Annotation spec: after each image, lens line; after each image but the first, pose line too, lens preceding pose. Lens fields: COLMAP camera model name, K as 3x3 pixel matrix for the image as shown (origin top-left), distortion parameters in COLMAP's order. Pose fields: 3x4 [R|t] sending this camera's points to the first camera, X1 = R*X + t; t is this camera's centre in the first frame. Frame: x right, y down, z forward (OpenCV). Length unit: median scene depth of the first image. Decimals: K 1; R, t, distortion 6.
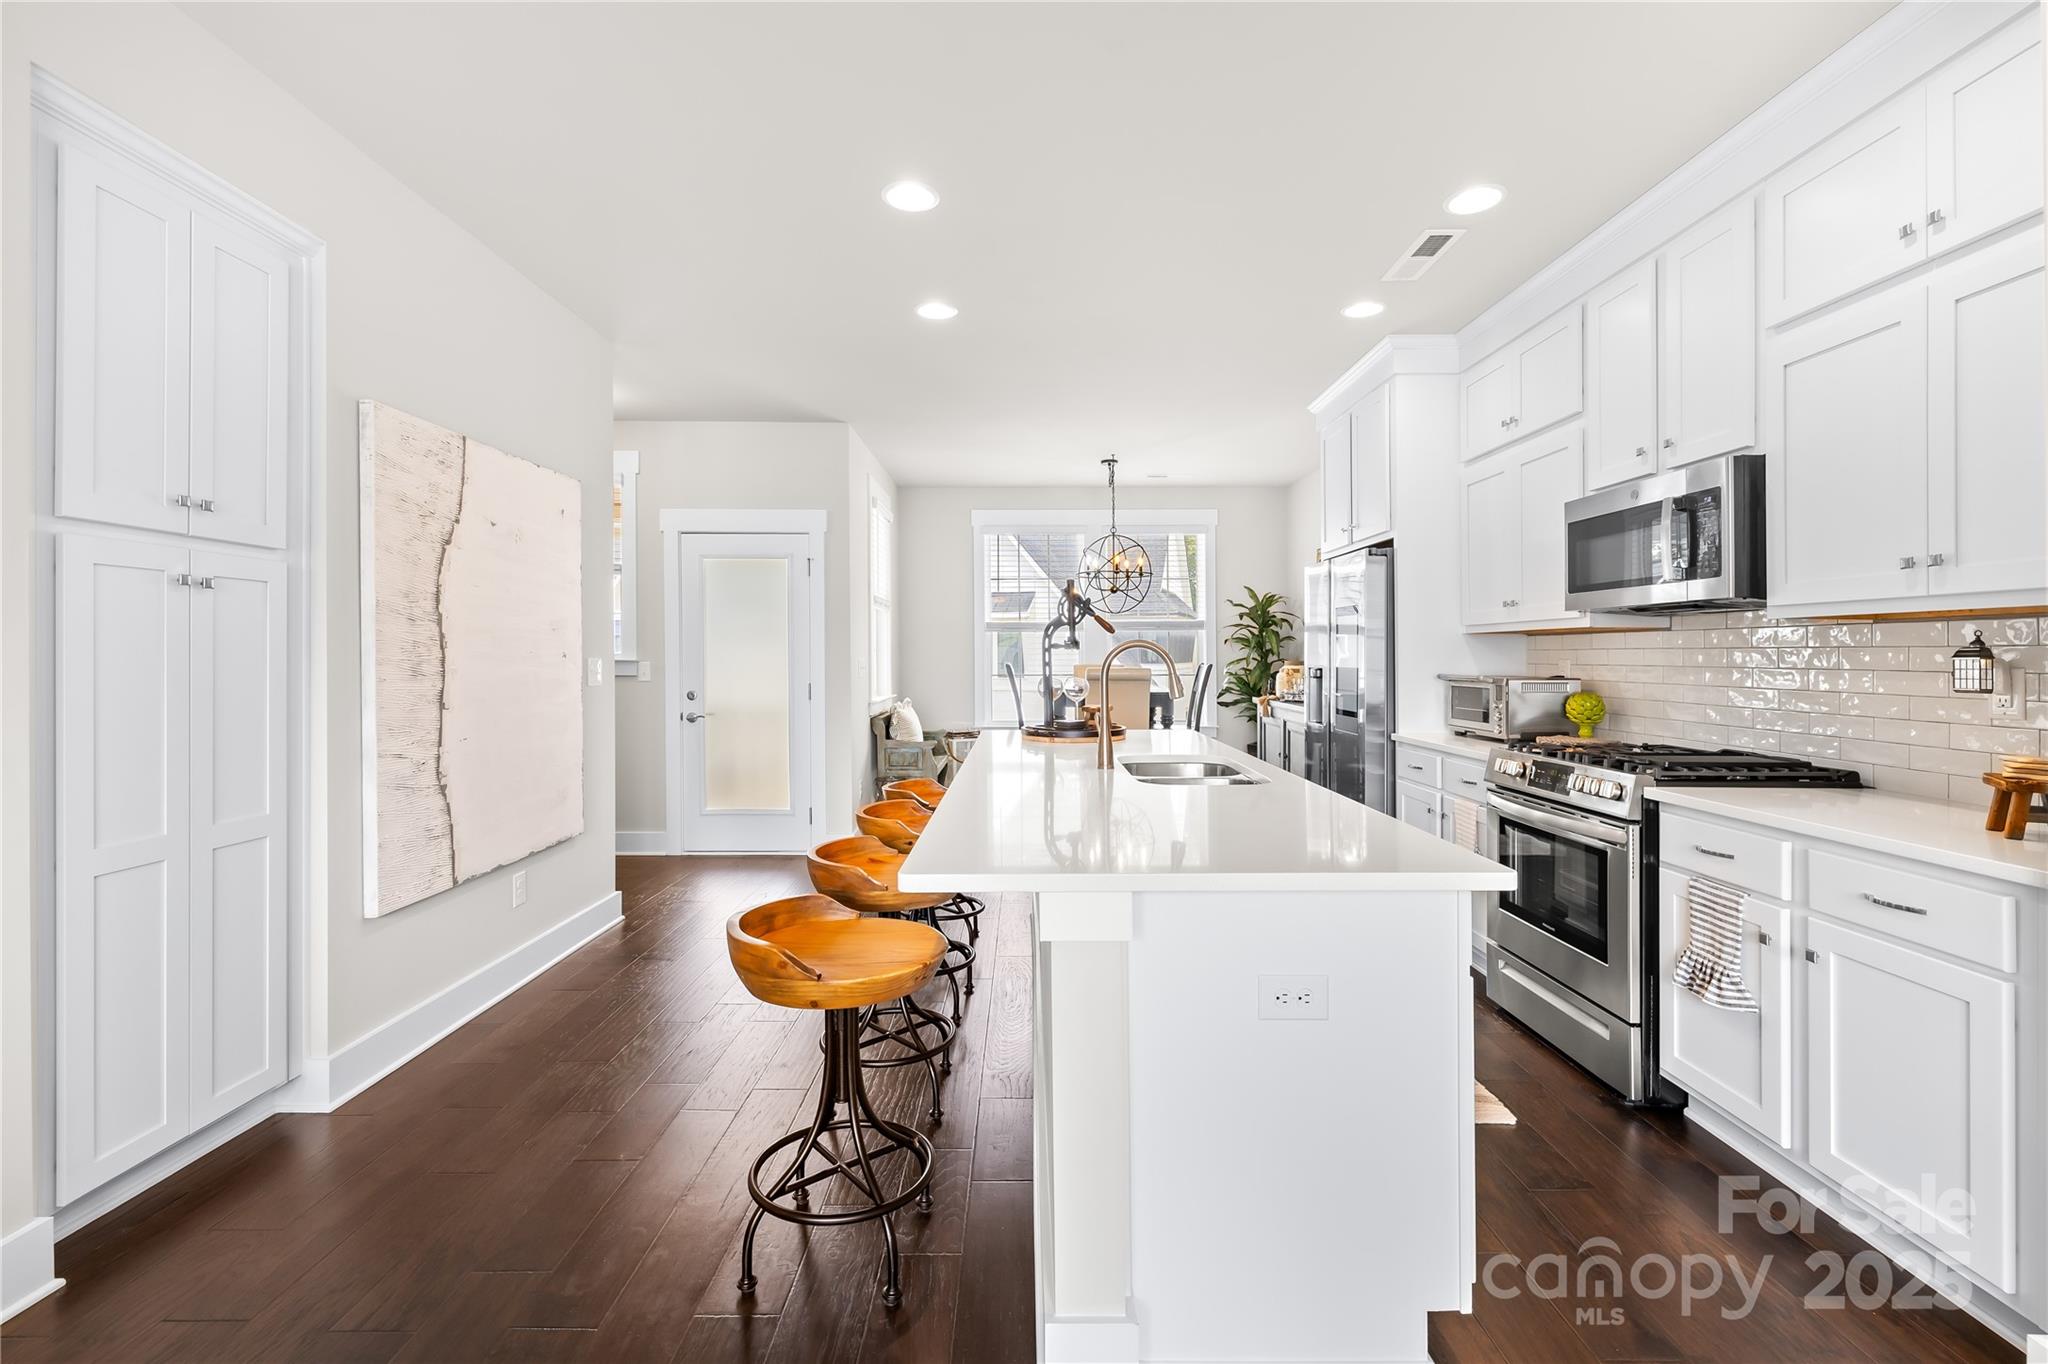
lens RADIAL K [[879.5, 0, 1030.6], [0, 879.5, 663.2], [0, 0, 1]] dist [-0.002683, 0.000971]
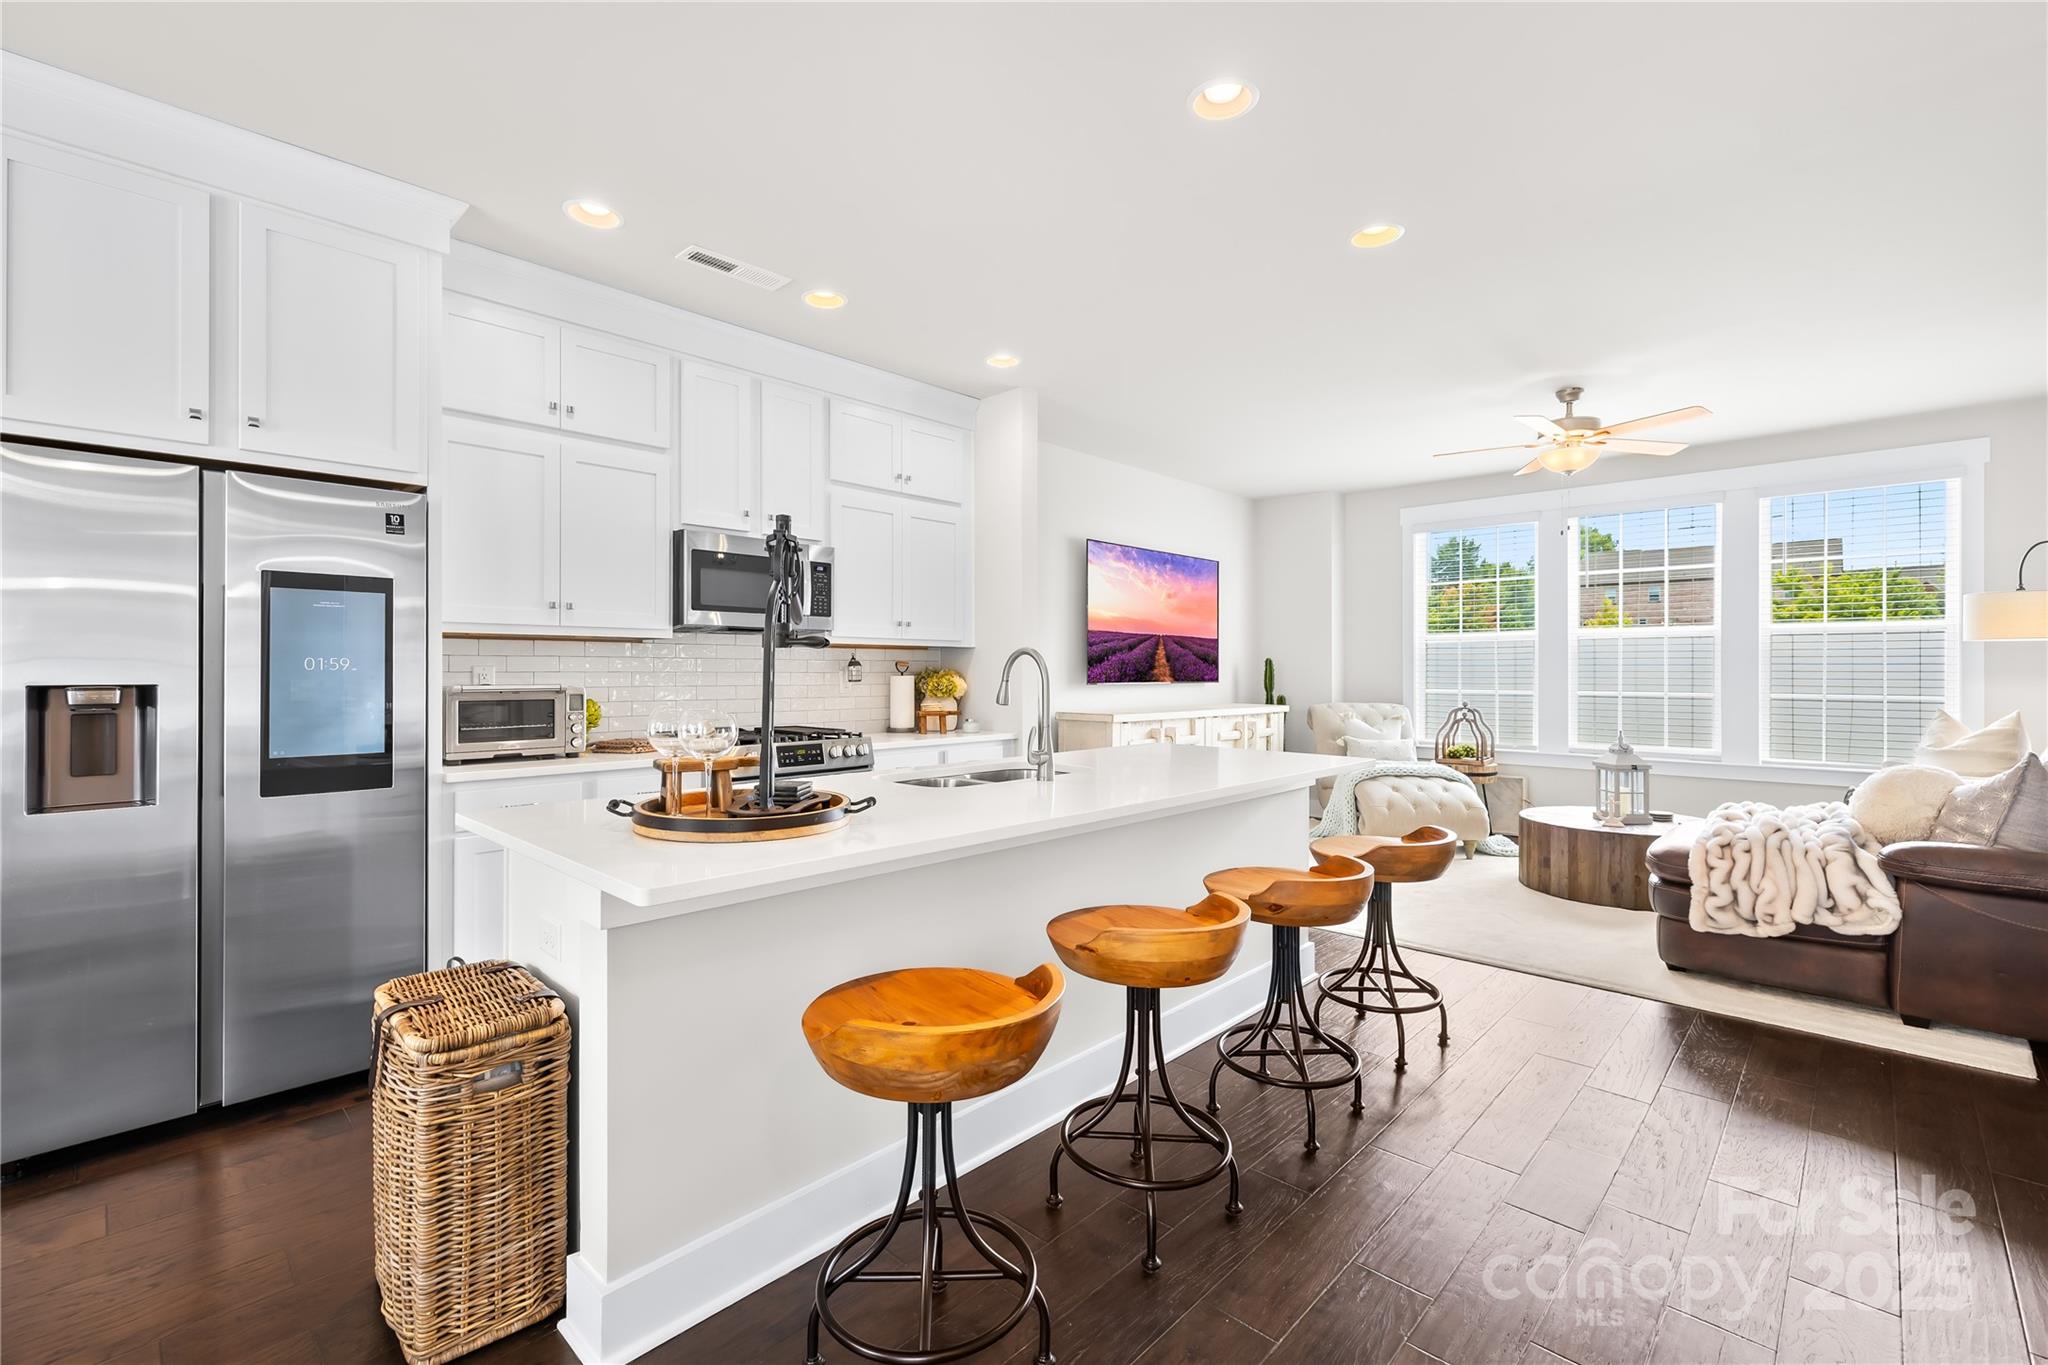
lens RADIAL K [[879.5, 0, 1022.0], [0, 879.5, 678.2], [0, 0, 1]] dist [-0.002683, 0.000971]
pose [[-0.725013, -0.010775, 0.688651, -0.564553], [0.001949, 0.999842, 0.017696, -0.010068], [-0.688732, 0.014172, -0.724877, 1.736224]]
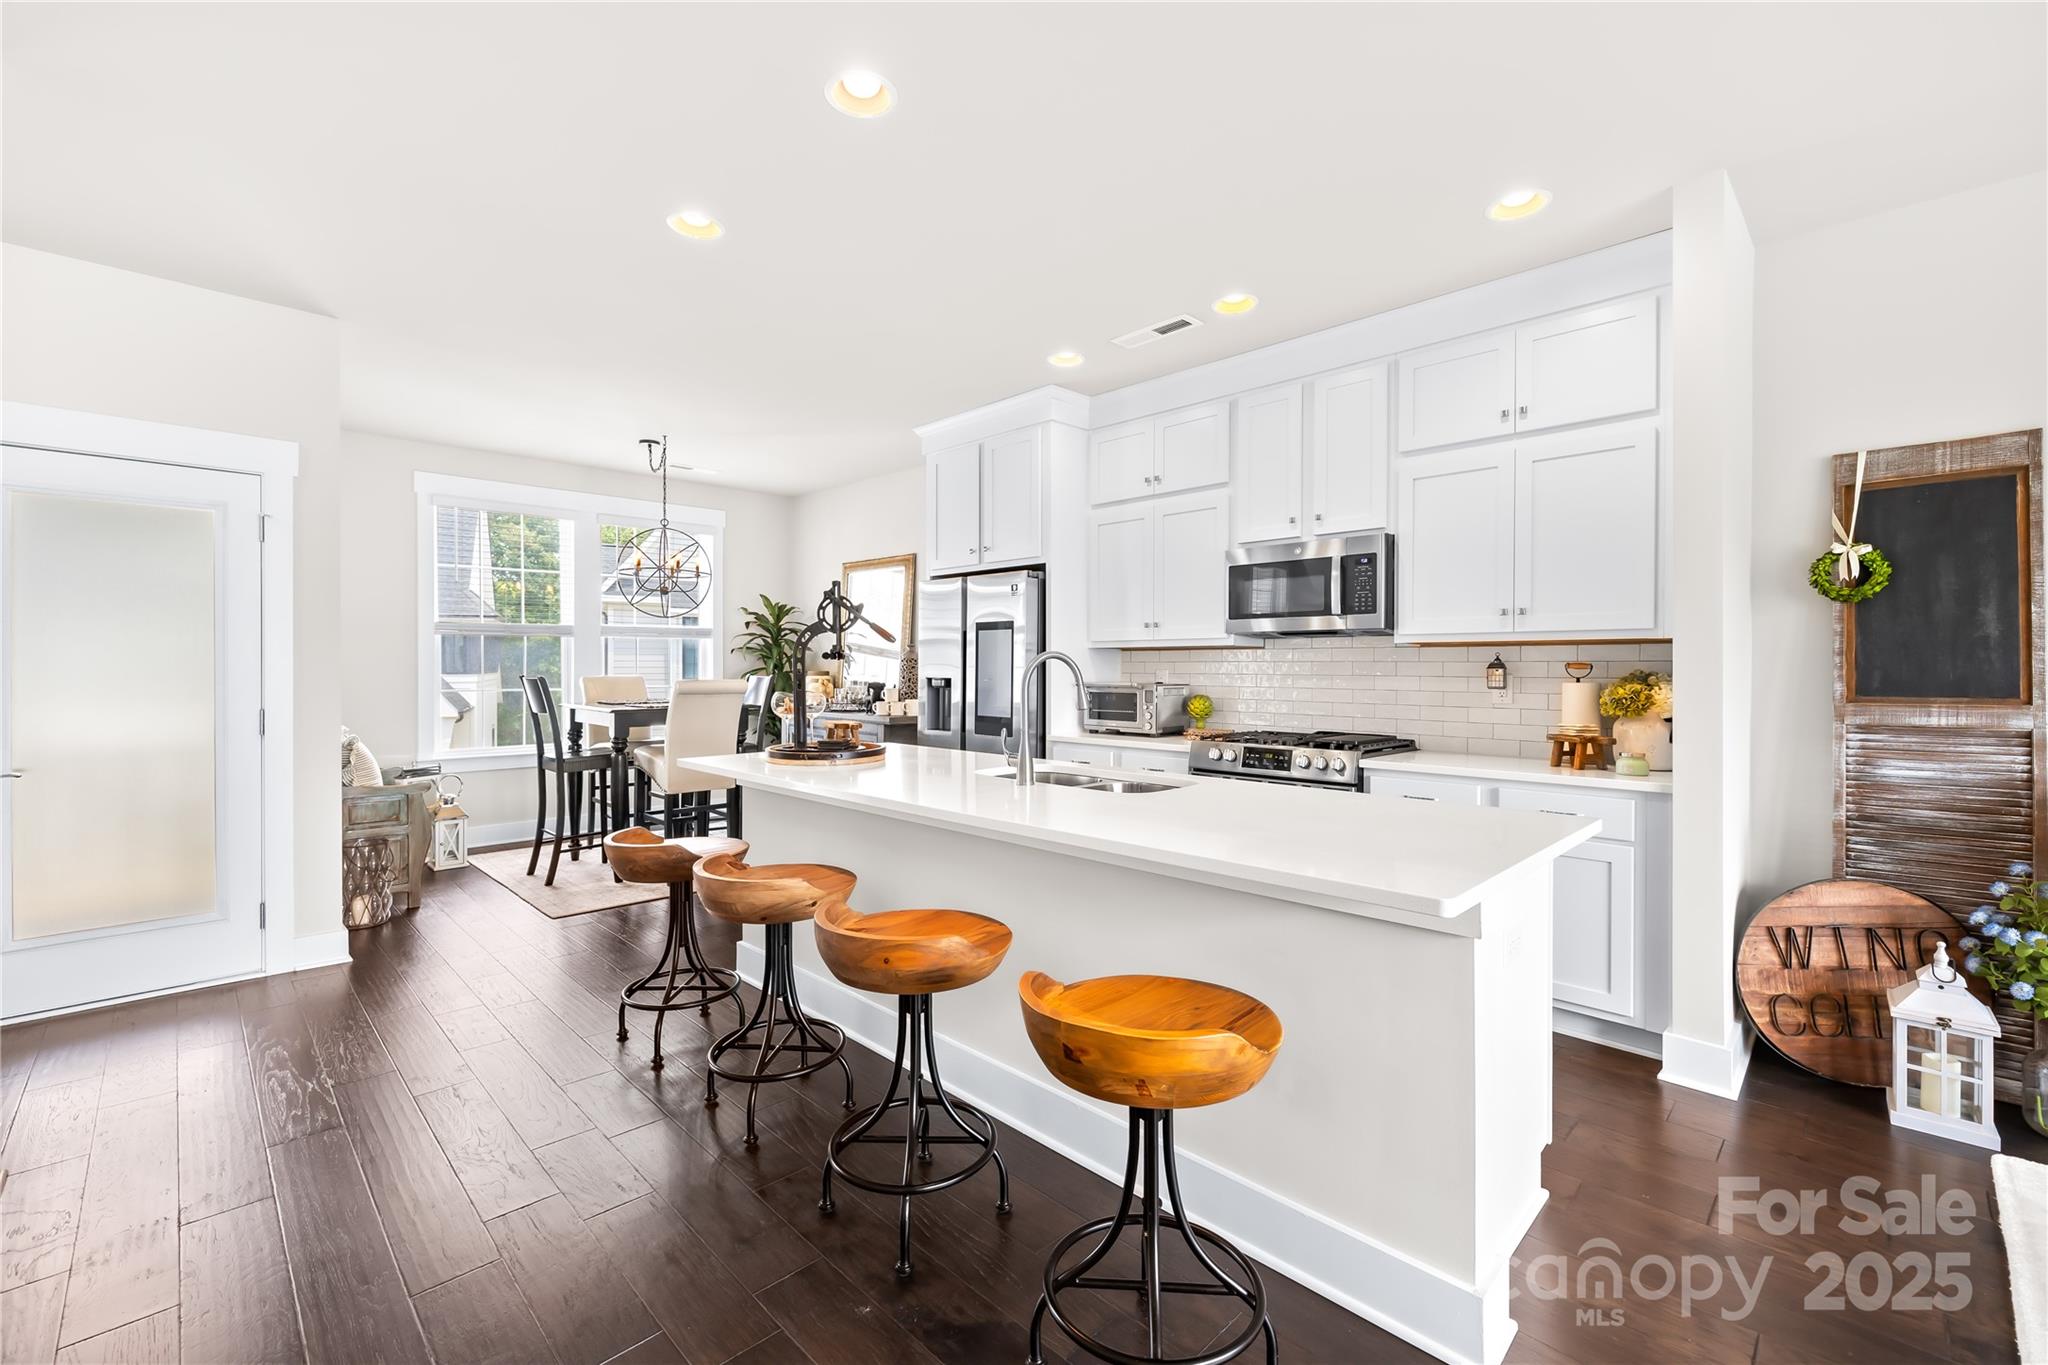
lens RADIAL K [[879.5, 0, 1007.9], [0, 879.5, 671.1], [0, 0, 1]] dist [-0.002683, 0.000971]
pose [[0.723862, -0.000112, 0.689945, -0.598312], [0.003307, 0.999989, -0.003308, 0.000863], [-0.689937, 0.004676, 0.723854, 0.313249]]
